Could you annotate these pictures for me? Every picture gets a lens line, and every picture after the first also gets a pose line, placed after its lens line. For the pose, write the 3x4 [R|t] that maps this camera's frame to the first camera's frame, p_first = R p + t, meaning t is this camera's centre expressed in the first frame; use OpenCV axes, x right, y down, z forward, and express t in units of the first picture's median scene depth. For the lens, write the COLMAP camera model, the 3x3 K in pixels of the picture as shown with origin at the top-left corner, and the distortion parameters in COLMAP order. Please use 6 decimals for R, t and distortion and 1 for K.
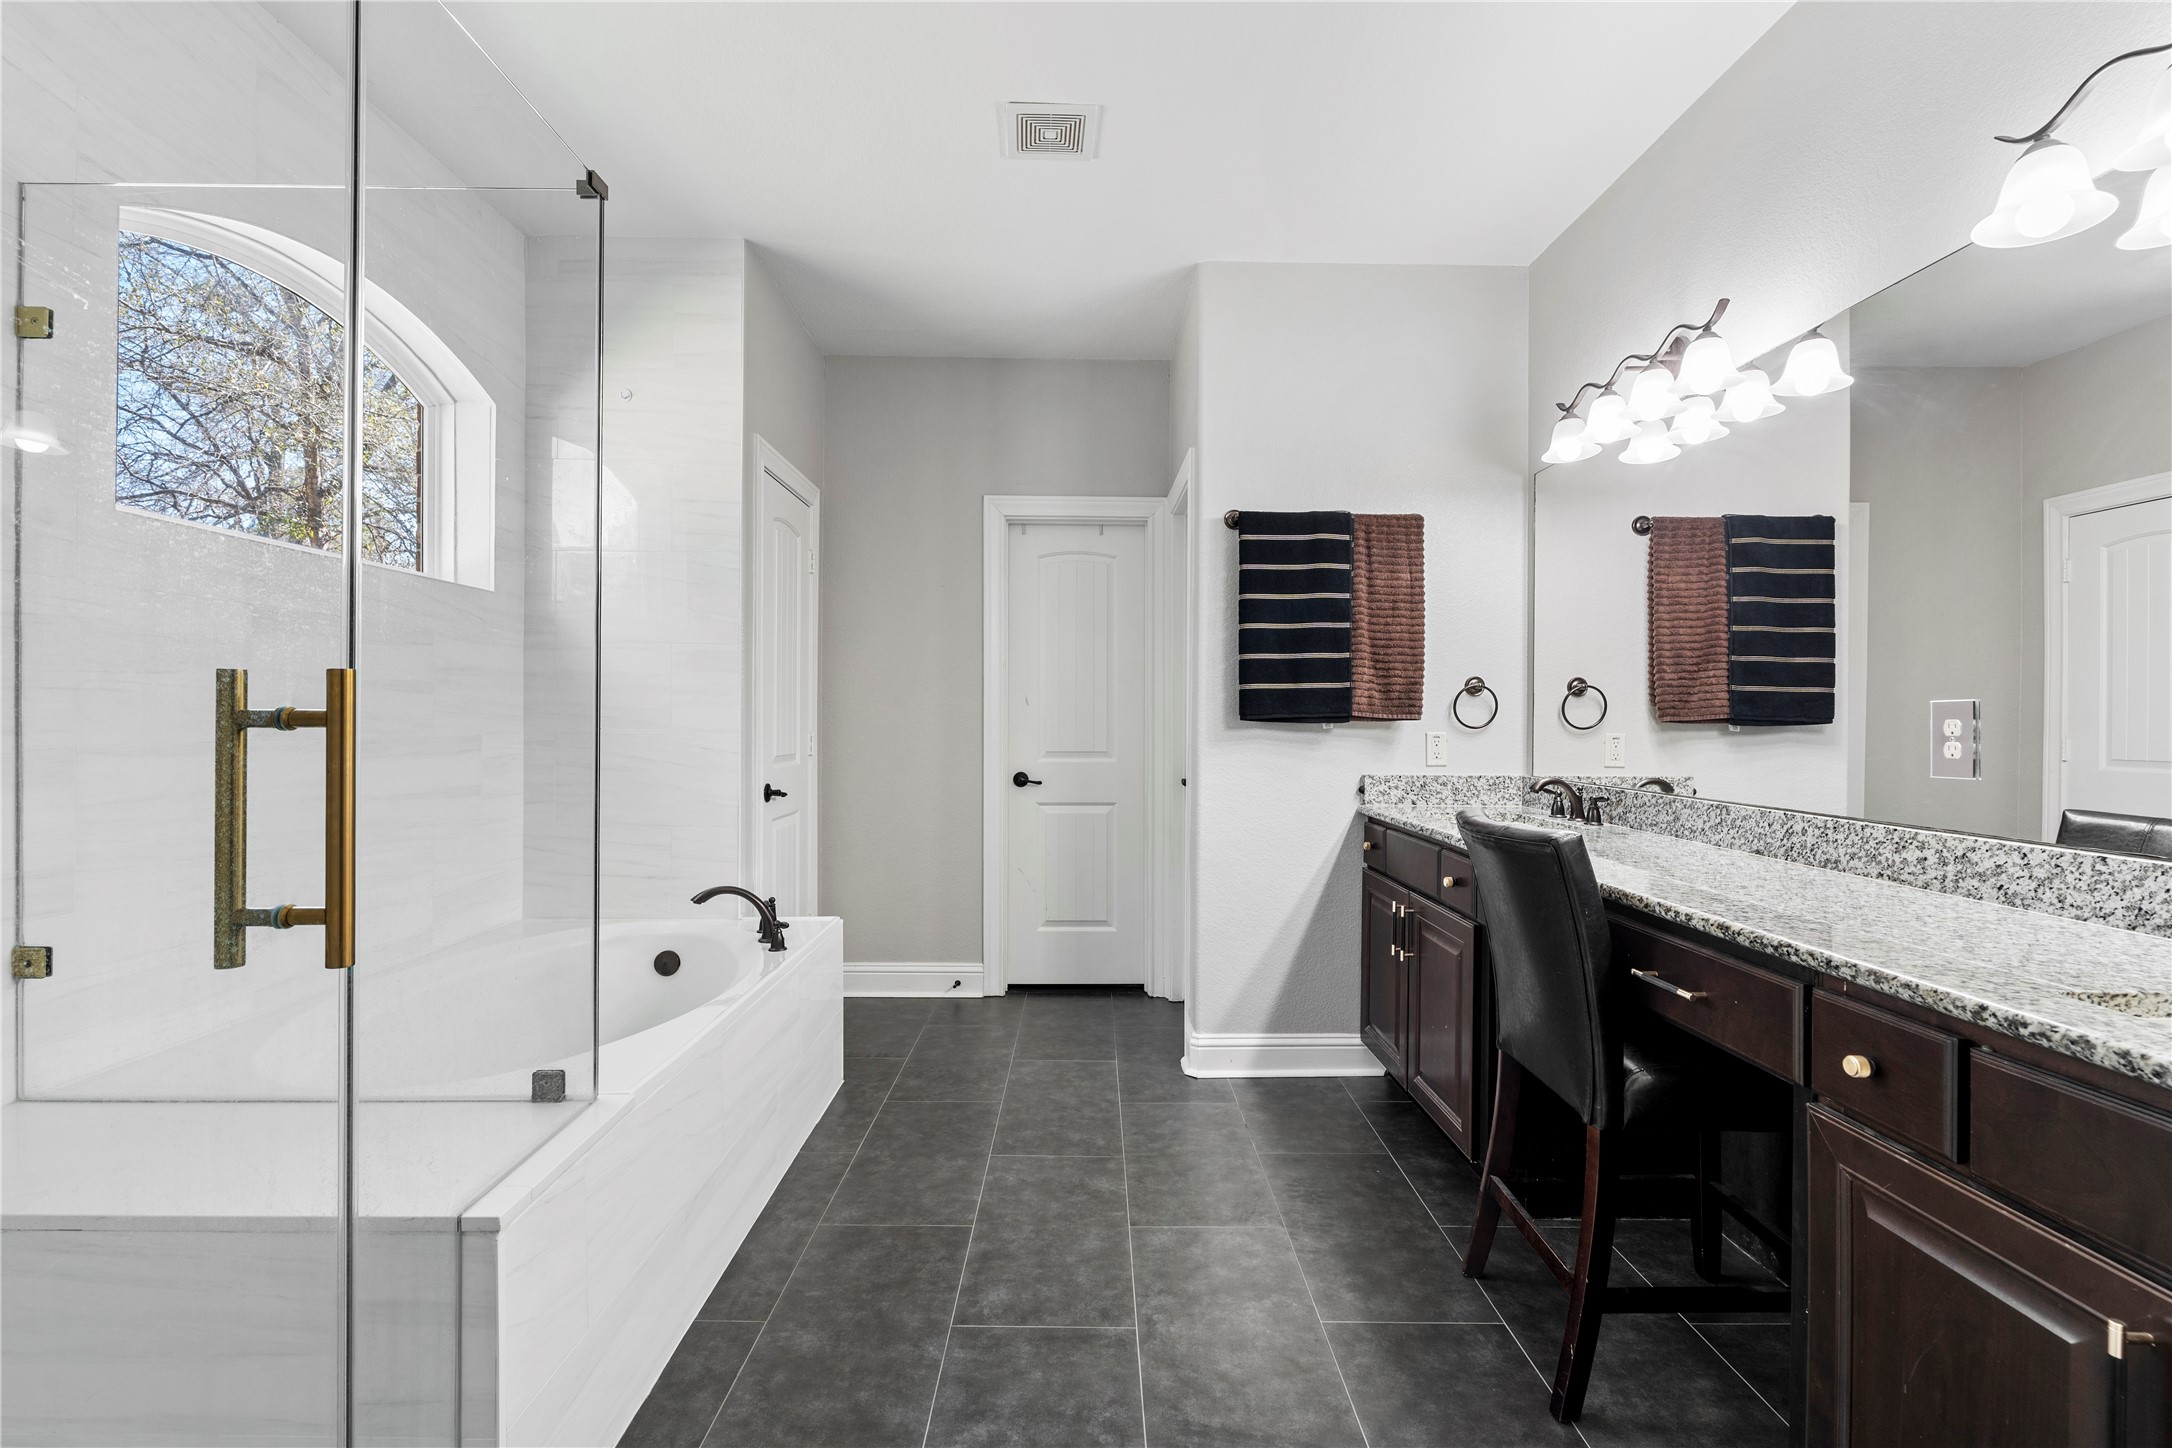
lens RADIAL K [[978.1, 0, 1084.7], [0, 978.1, 726.9], [0, 0, 1]] dist [-0.007763, 0.002086]
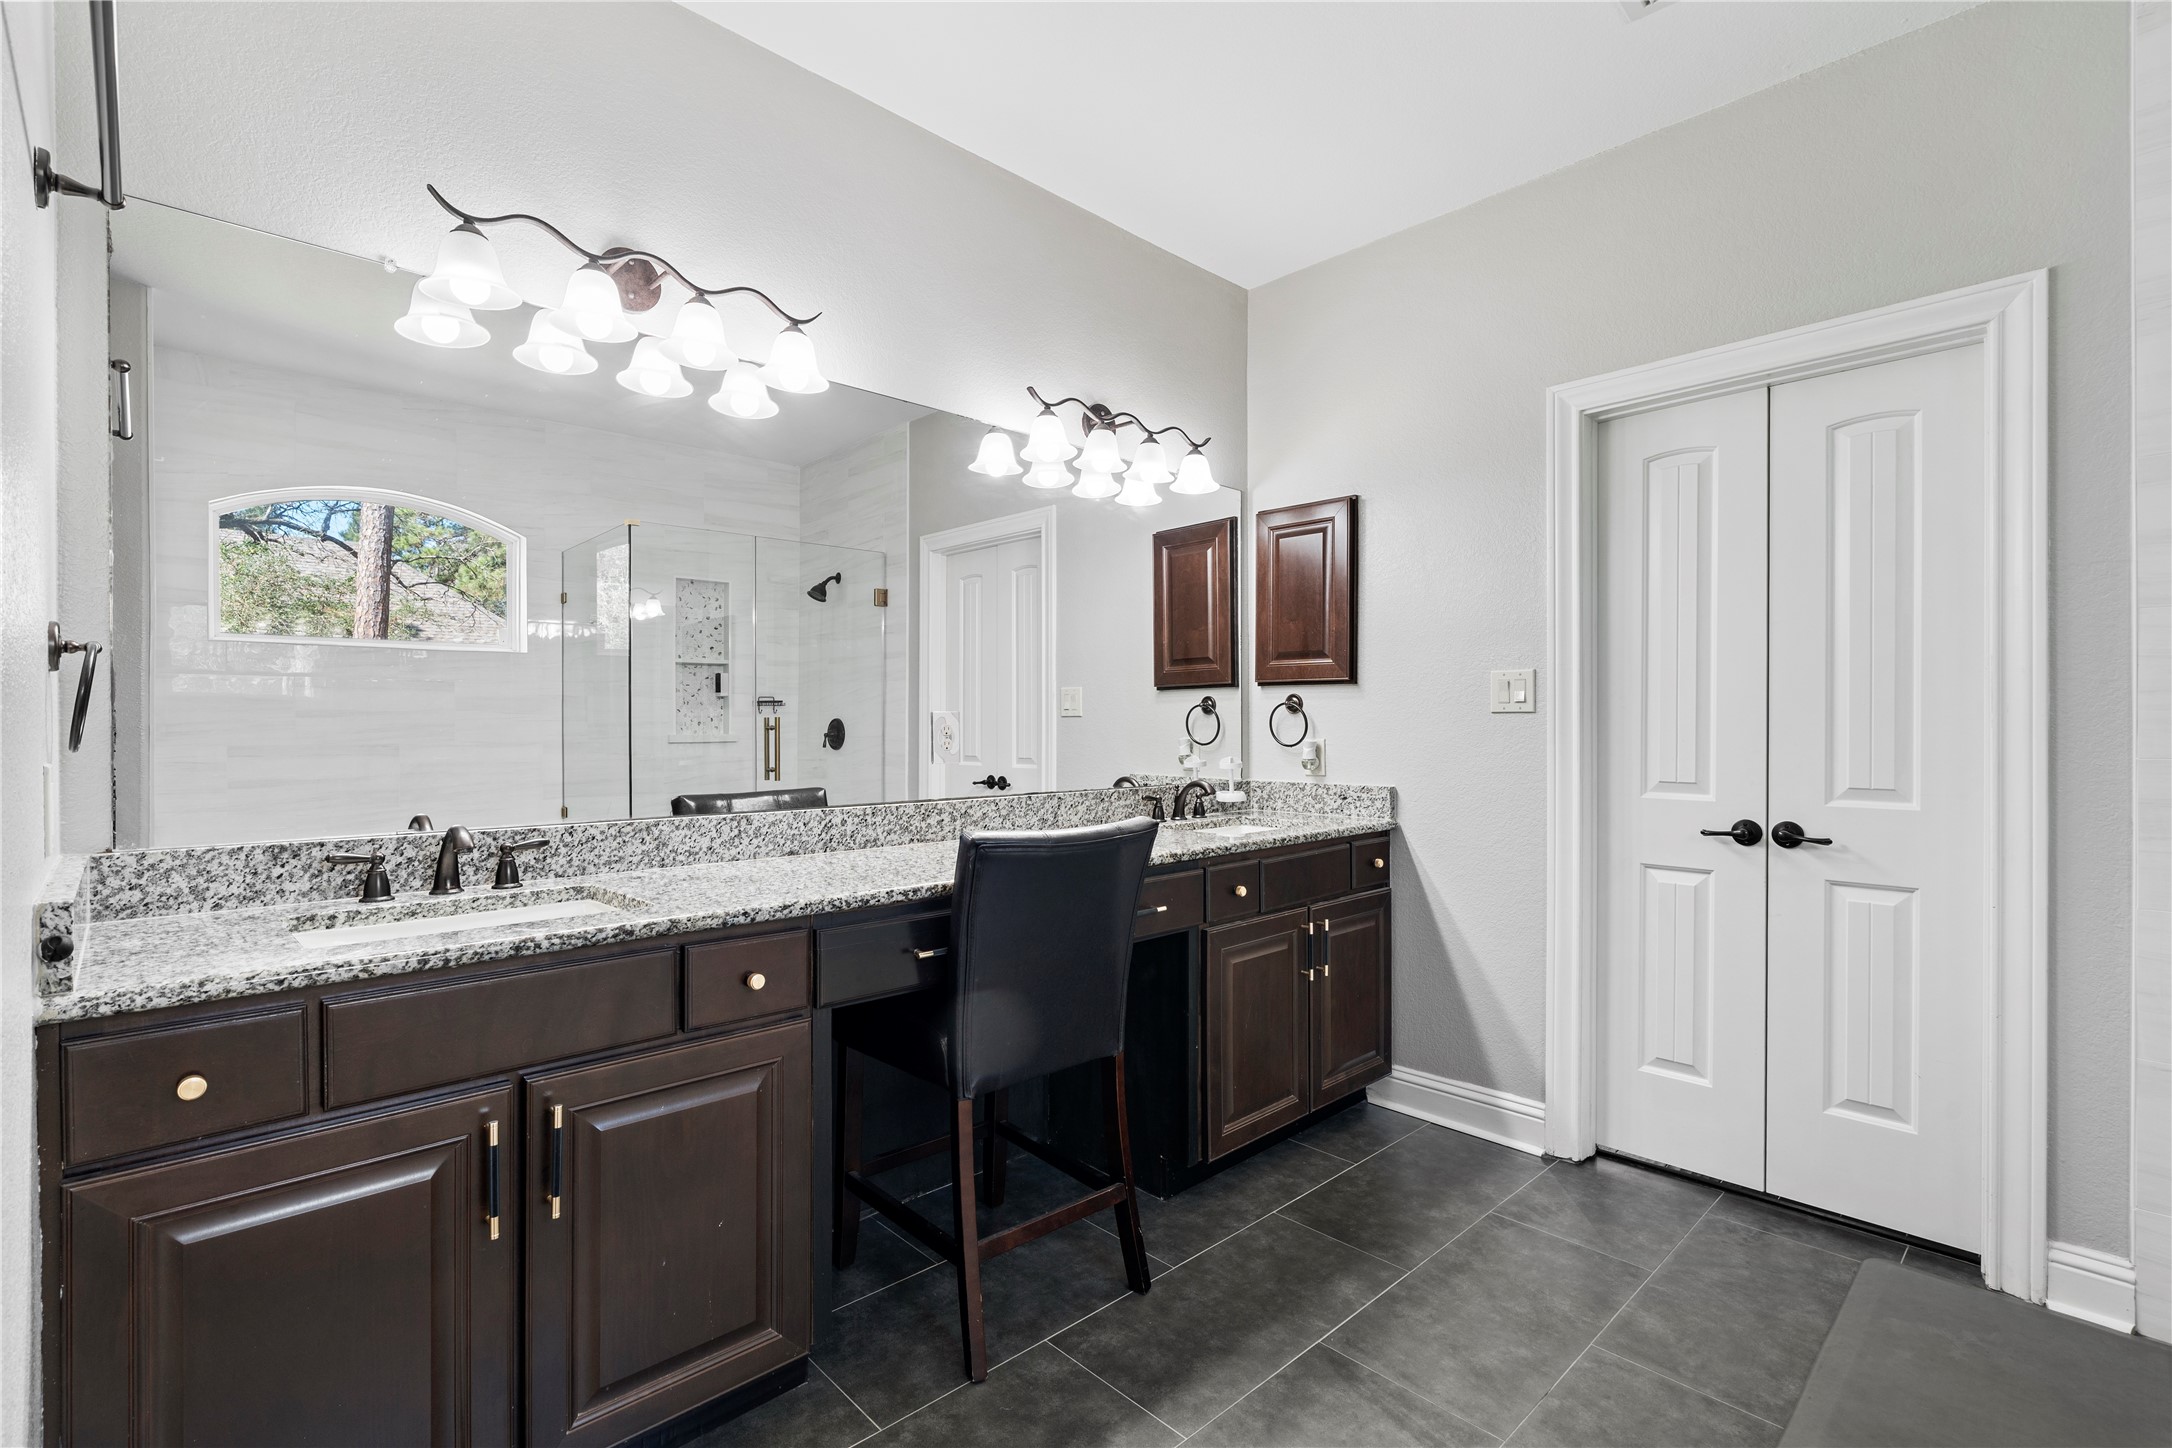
lens RADIAL K [[978.1, 0, 1081.2], [0, 978.1, 718.7], [0, 0, 1]] dist [-0.007763, 0.002086]
pose [[-0.679882, -0.000549, 0.733321, -0.302531], [0.004755, 0.999975, 0.005157, -0.020311], [-0.733306, 0.006993, -0.679863, 1.564345]]
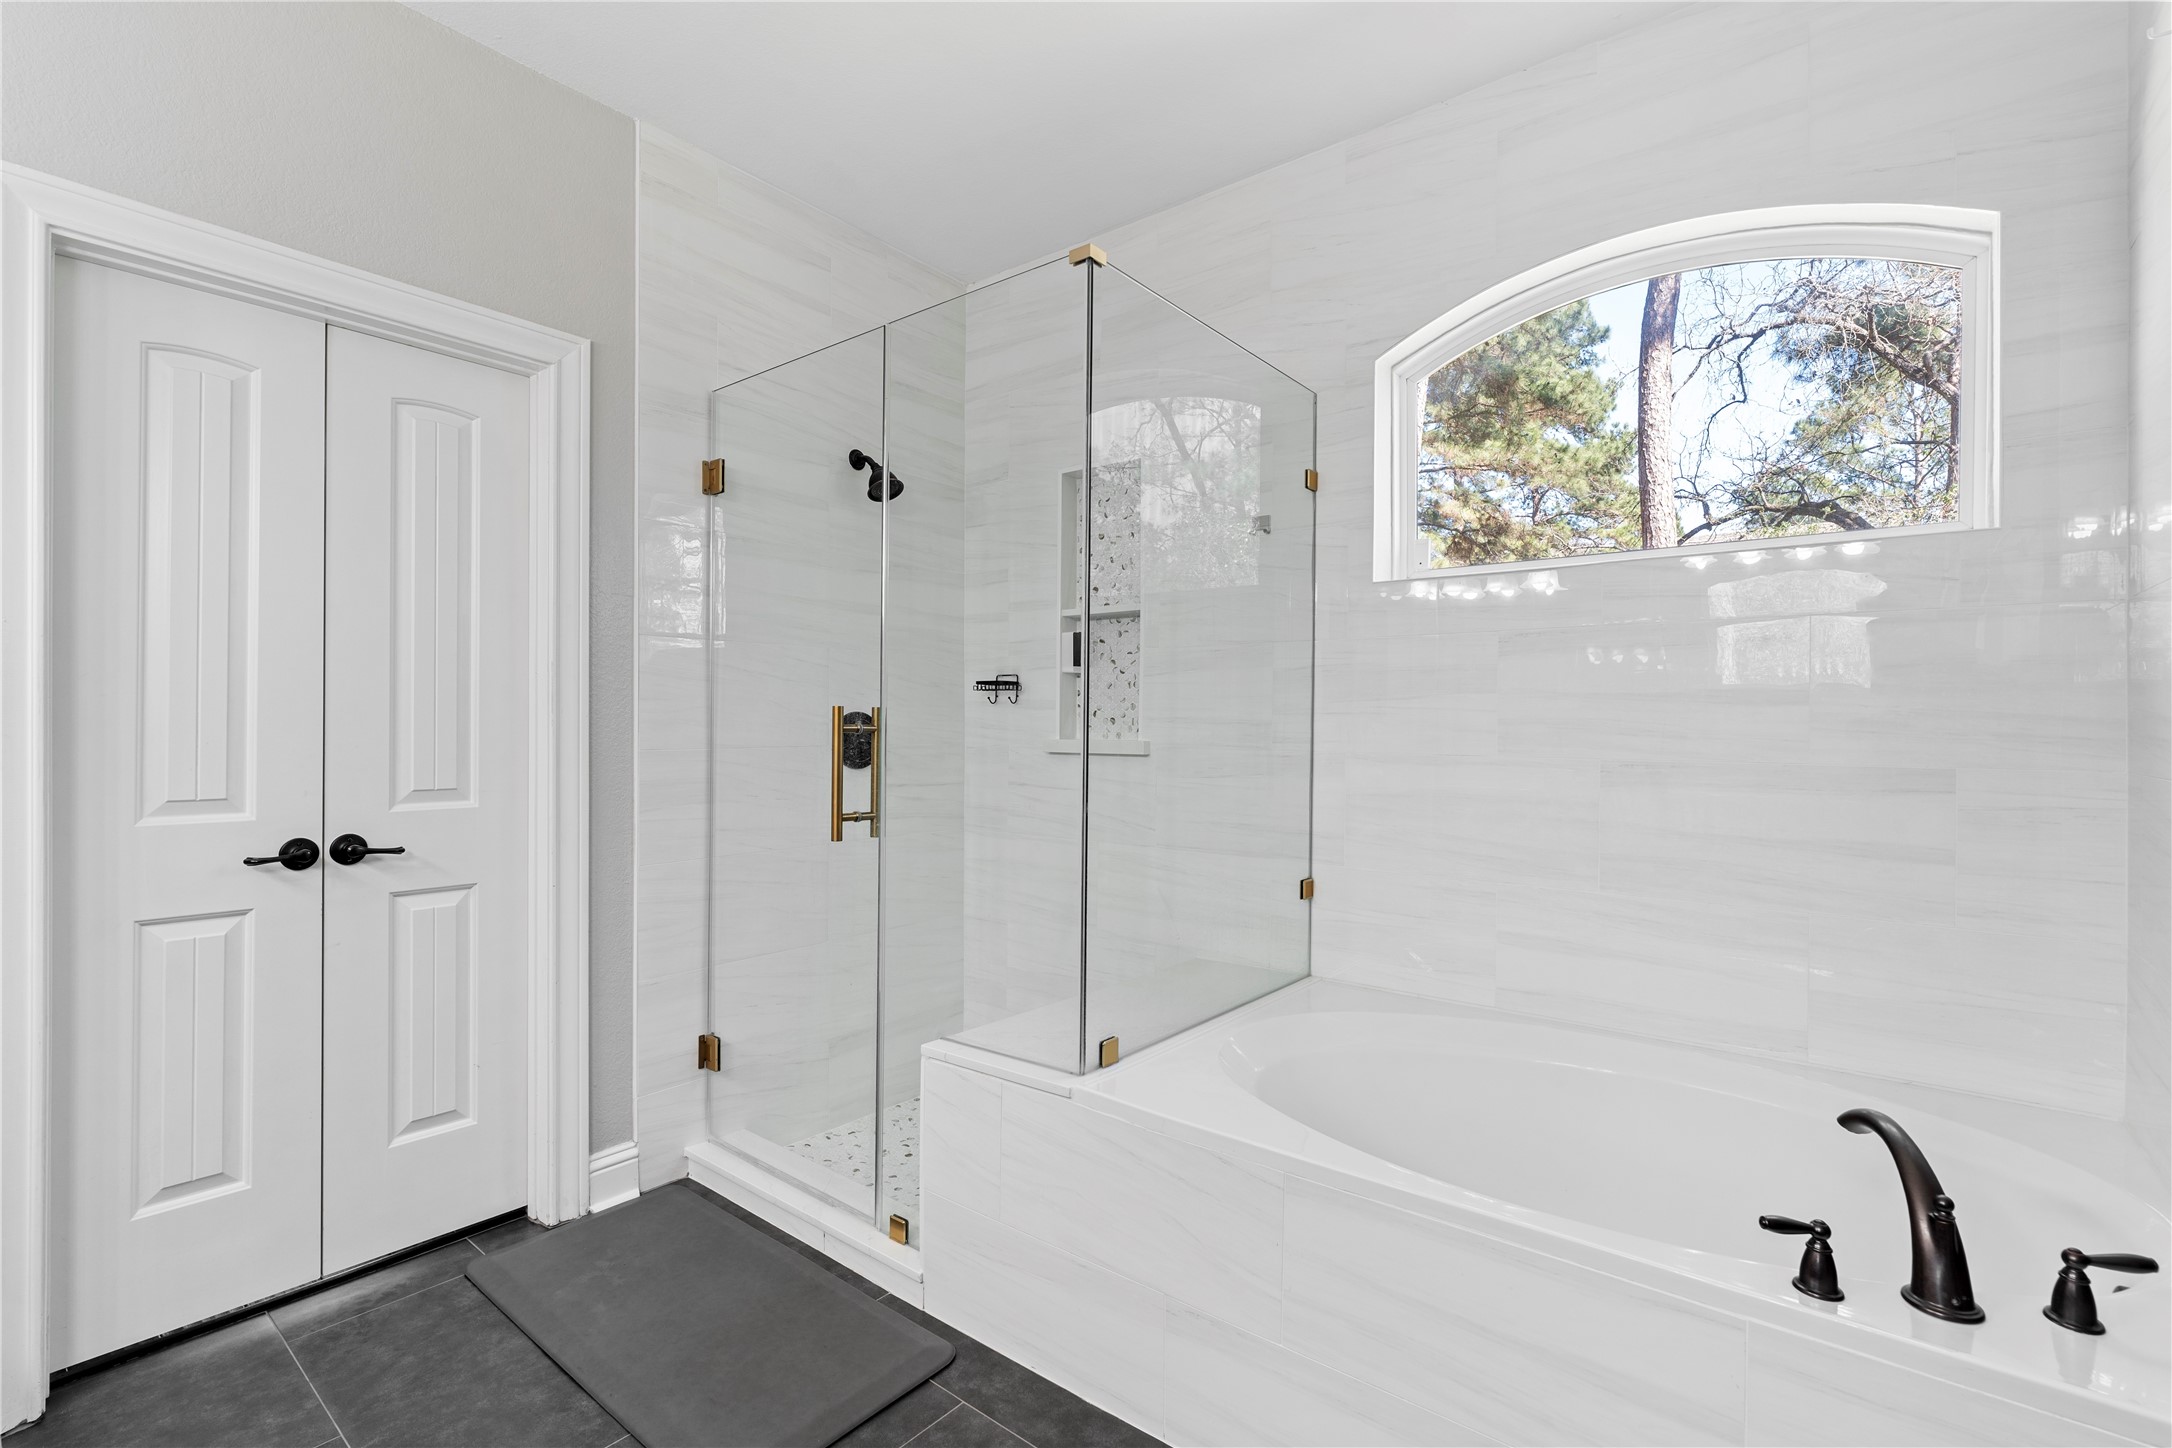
lens RADIAL K [[978.1, 0, 1079.3], [0, 978.1, 719.2], [0, 0, 1]] dist [-0.007763, 0.002086]
pose [[-0.631925, -0.014249, -0.774899, 0.073798], [-0.018617, 0.999822, -0.003203, -0.018473], [0.774806, 0.012402, -0.632077, 1.446284]]
